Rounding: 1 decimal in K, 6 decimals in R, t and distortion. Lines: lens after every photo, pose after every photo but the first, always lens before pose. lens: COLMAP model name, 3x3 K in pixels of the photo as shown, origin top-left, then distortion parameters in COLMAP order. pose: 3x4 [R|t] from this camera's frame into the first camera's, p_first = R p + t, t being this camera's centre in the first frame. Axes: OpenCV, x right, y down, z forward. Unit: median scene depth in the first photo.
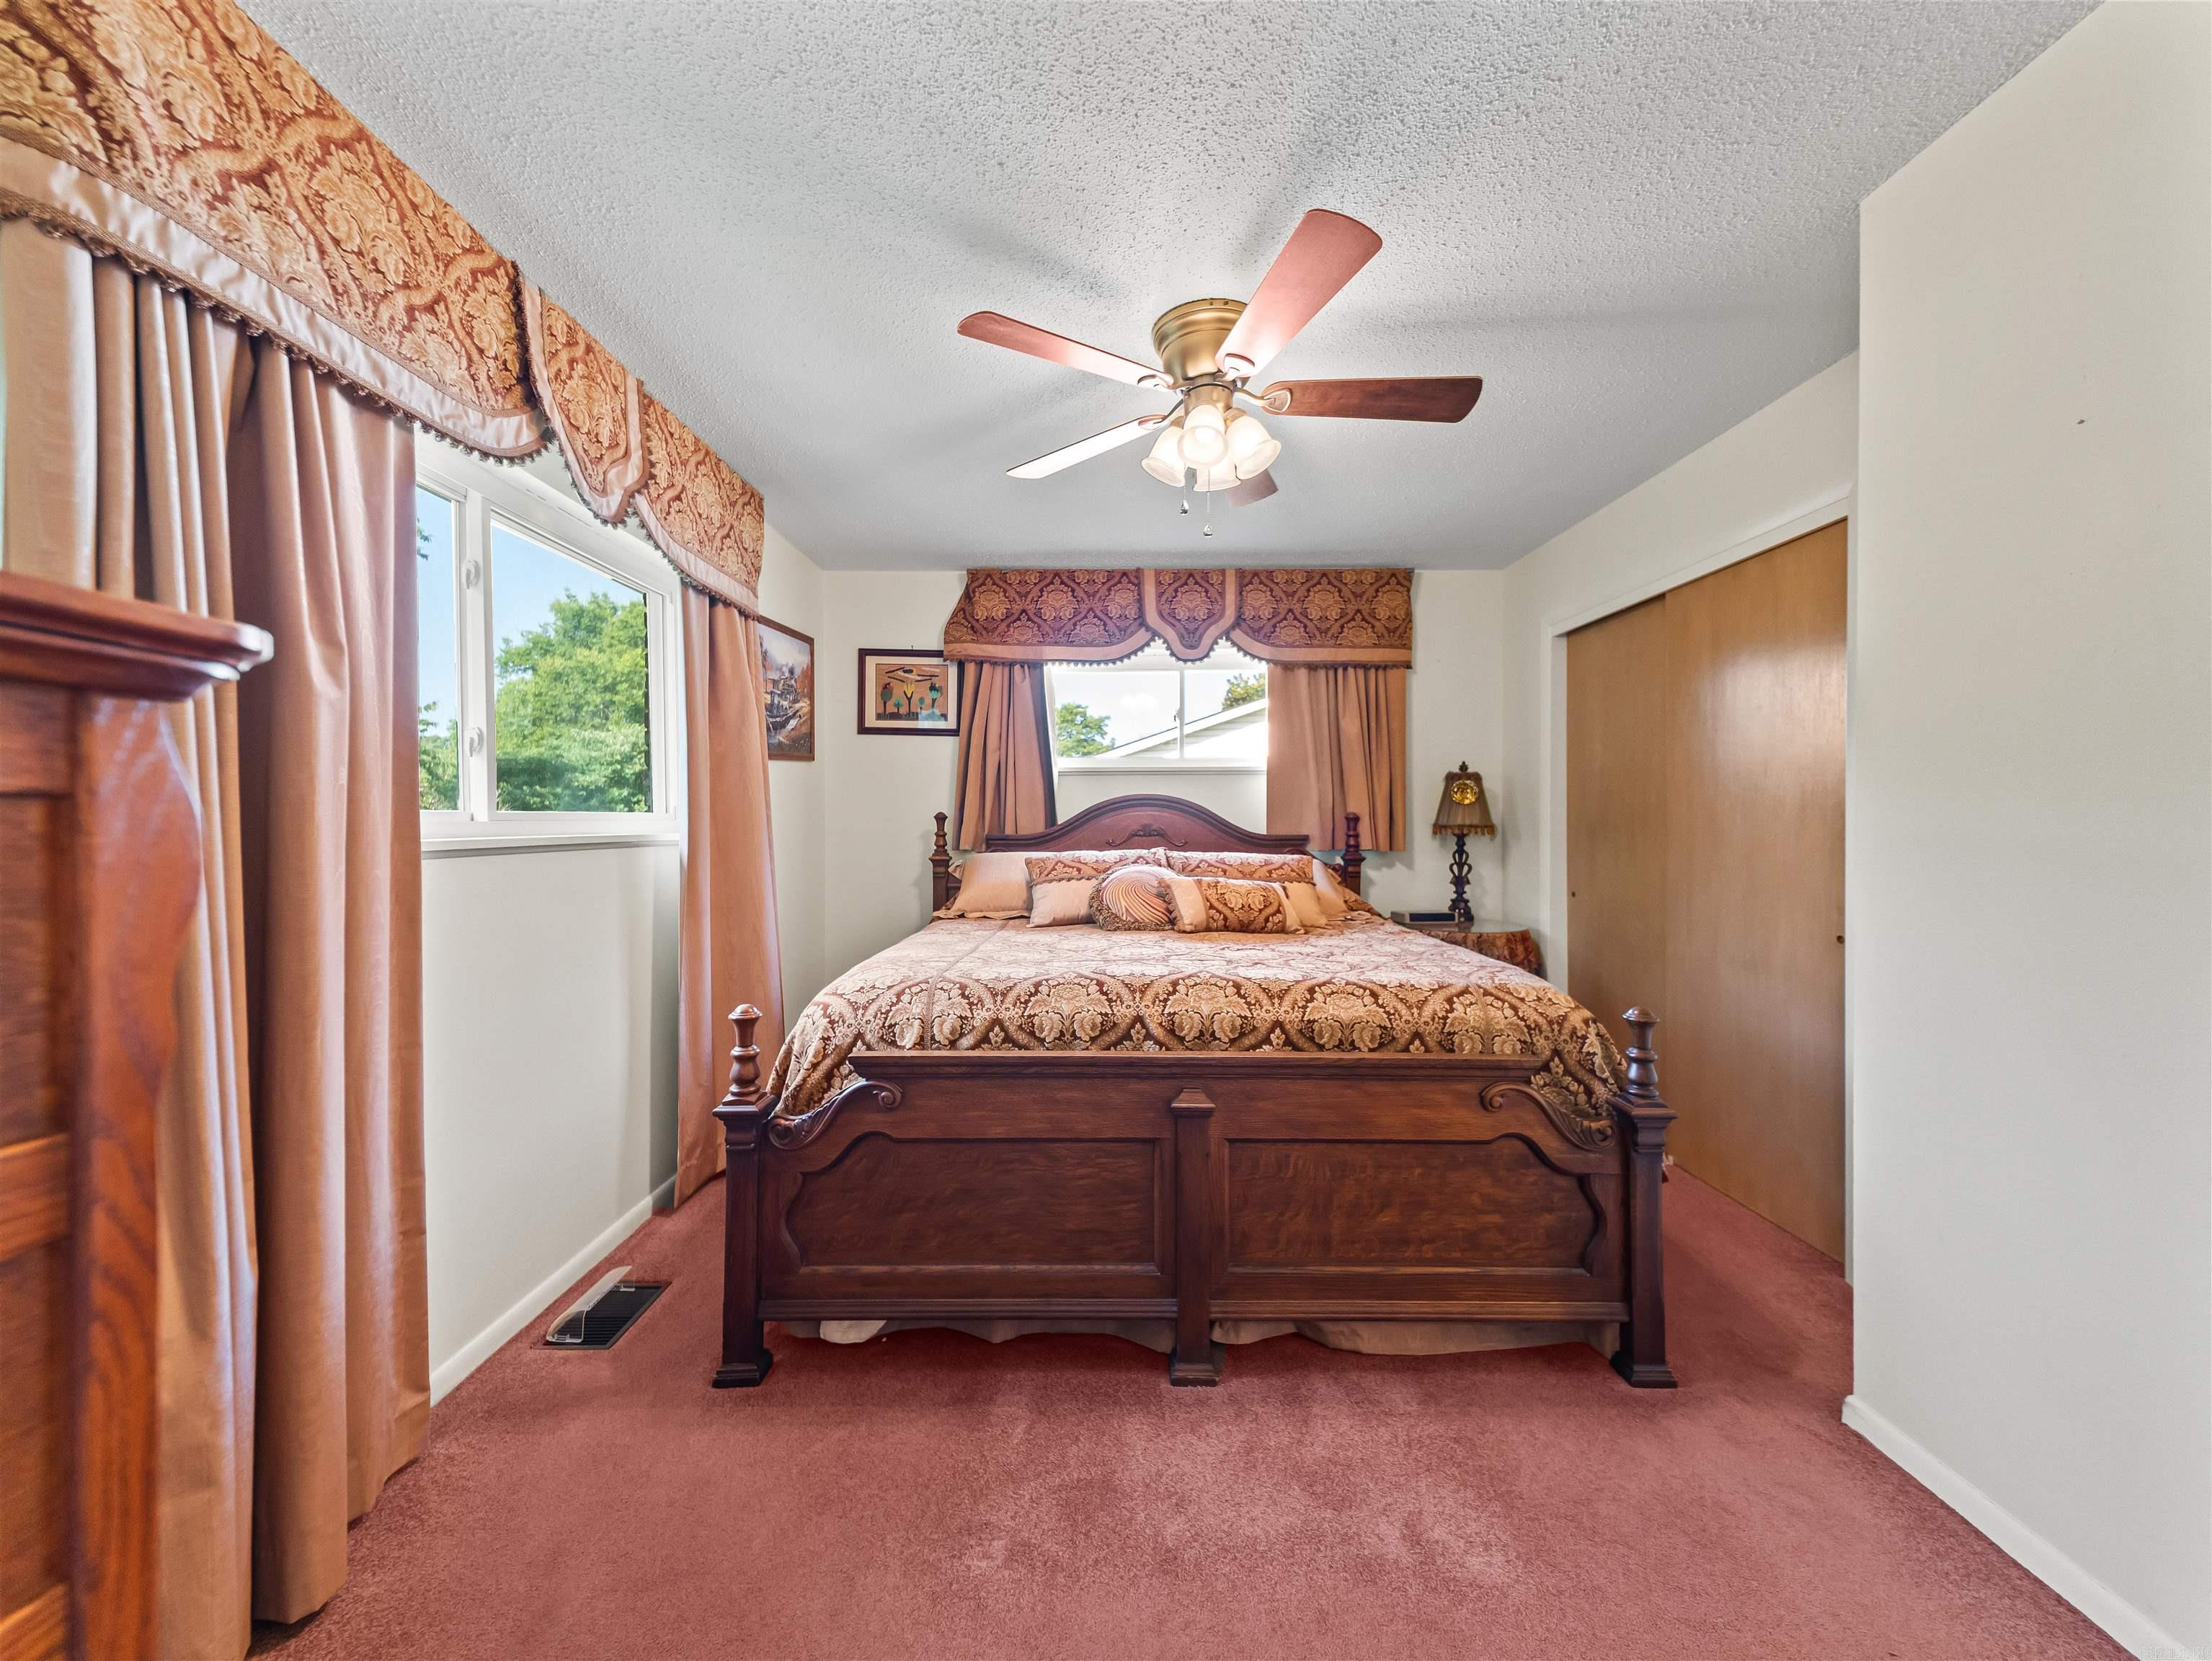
lens RADIAL K [[863.1, 0, 1108.6], [0, 863.1, 847.7], [0, 0, 1]] dist [0.032043, -0.012842]
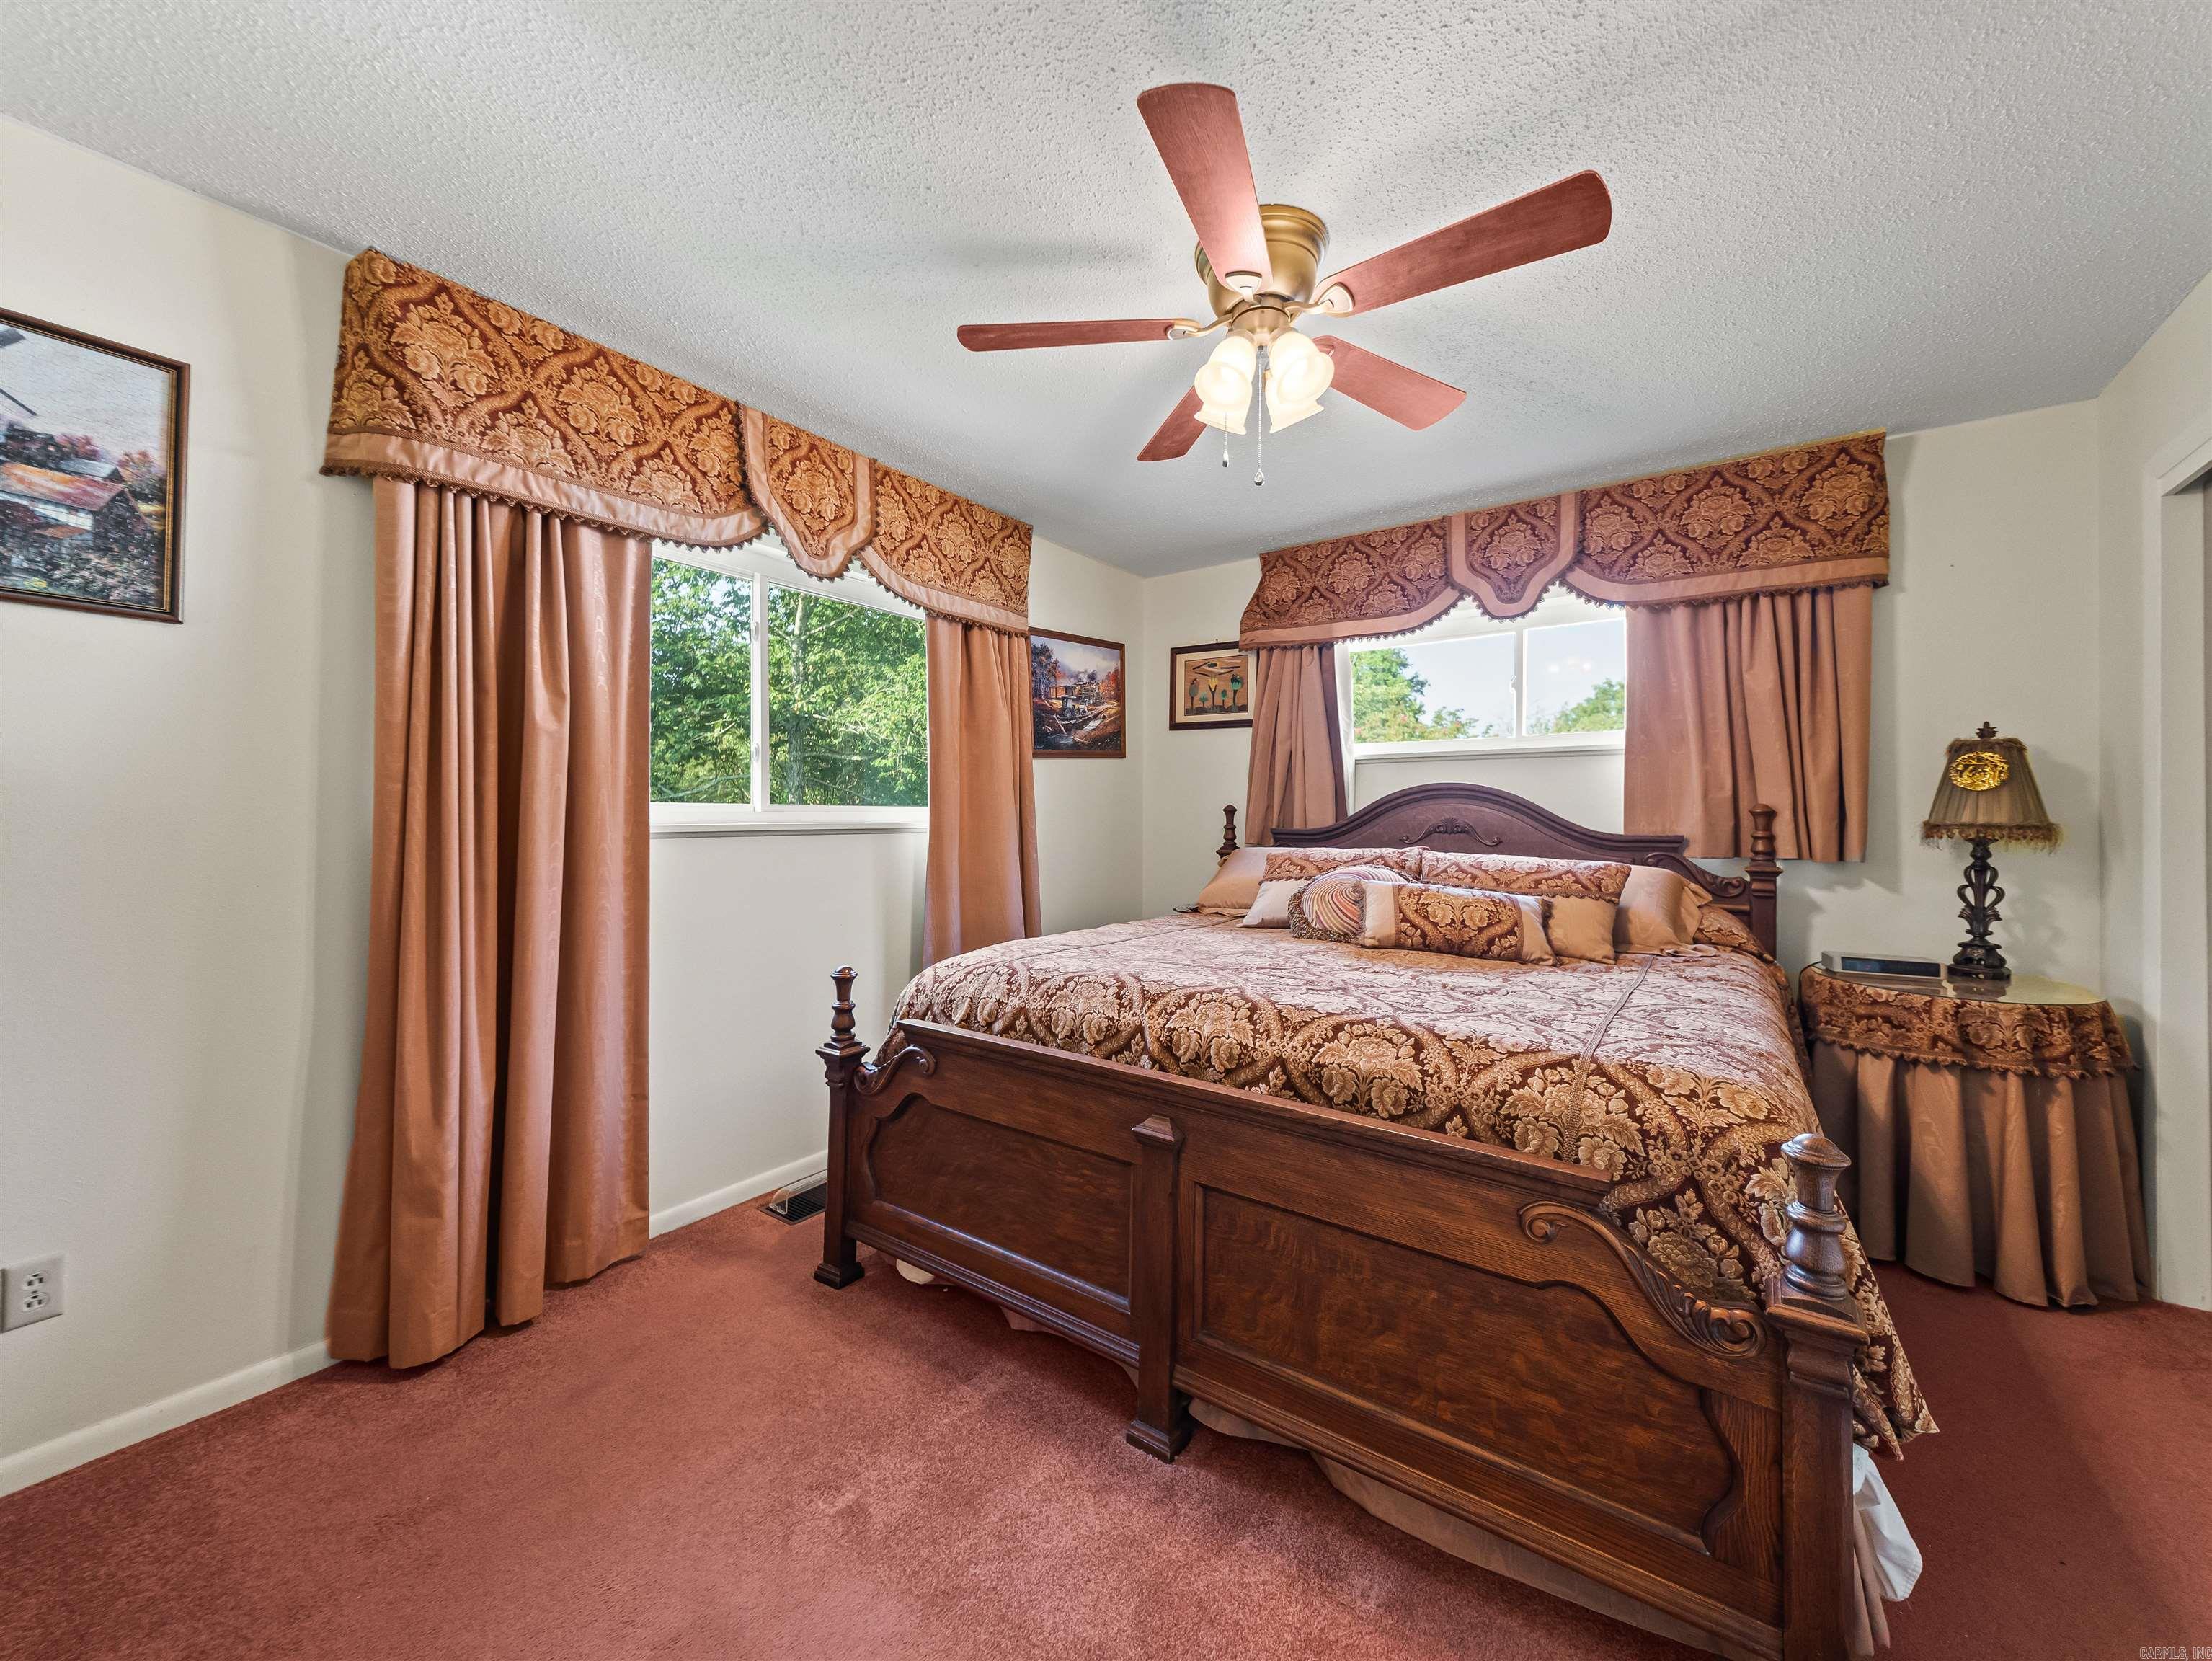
lens RADIAL K [[872.2, 0, 1106.0], [0, 872.2, 830.5], [0, 0, 1]] dist [0.038871, -0.020127]
pose [[0.805936, 0.015733, -0.591794, 0.547369], [-0.023420, 0.999712, -0.005318, -0.007100], [0.591540, 0.018145, 0.806072, 0.224920]]
